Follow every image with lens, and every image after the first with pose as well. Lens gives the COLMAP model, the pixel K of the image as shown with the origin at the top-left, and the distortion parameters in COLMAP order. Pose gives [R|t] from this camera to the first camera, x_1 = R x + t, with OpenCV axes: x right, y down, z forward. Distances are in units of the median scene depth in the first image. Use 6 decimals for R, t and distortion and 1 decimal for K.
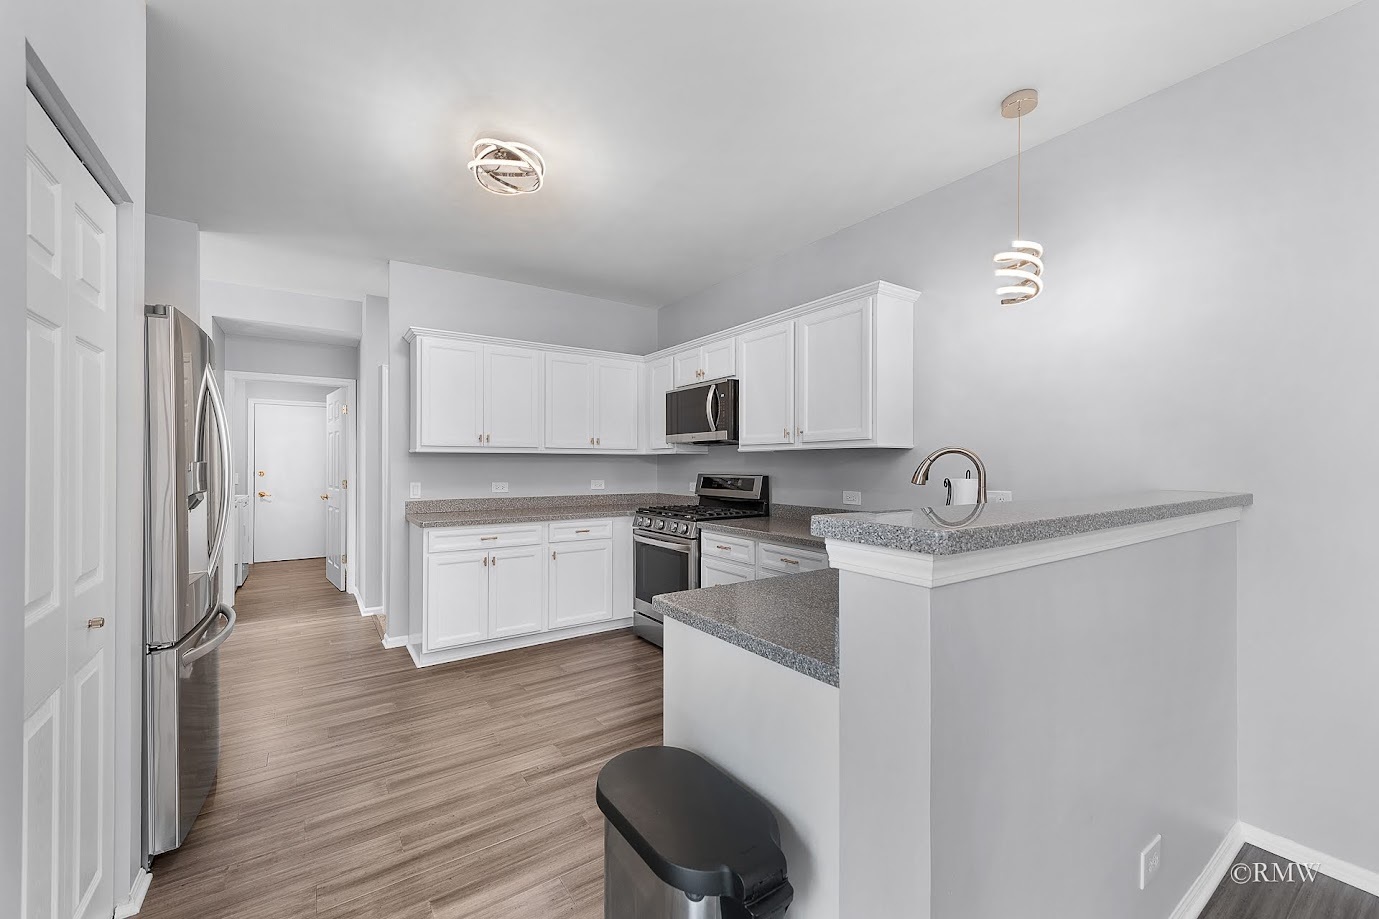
lens RADIAL K [[558.7, 0, 695.3], [0, 558.7, 461.9], [0, 0, 1]] dist [0.020030, -0.000127]
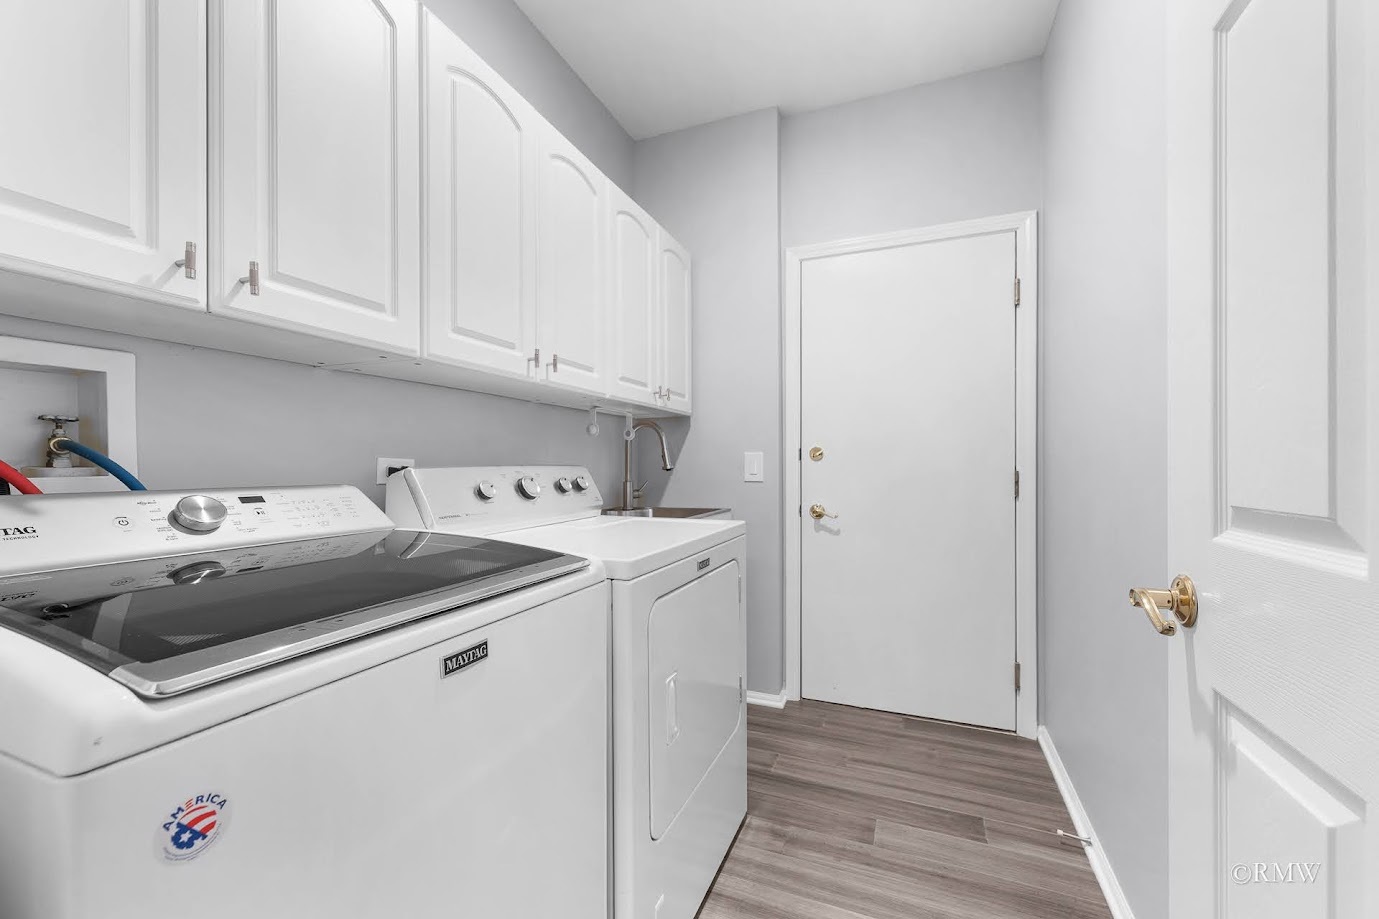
lens RADIAL K [[558.7, 0, 689.6], [0, 558.7, 459.9], [0, 0, 1]] dist [0.020030, -0.000127]
pose [[0.547741, -0.007260, -0.836617, -0.512529], [0.009124, 0.999955, -0.002704, 0.024568], [0.836598, -0.006152, 0.547782, 0.735901]]
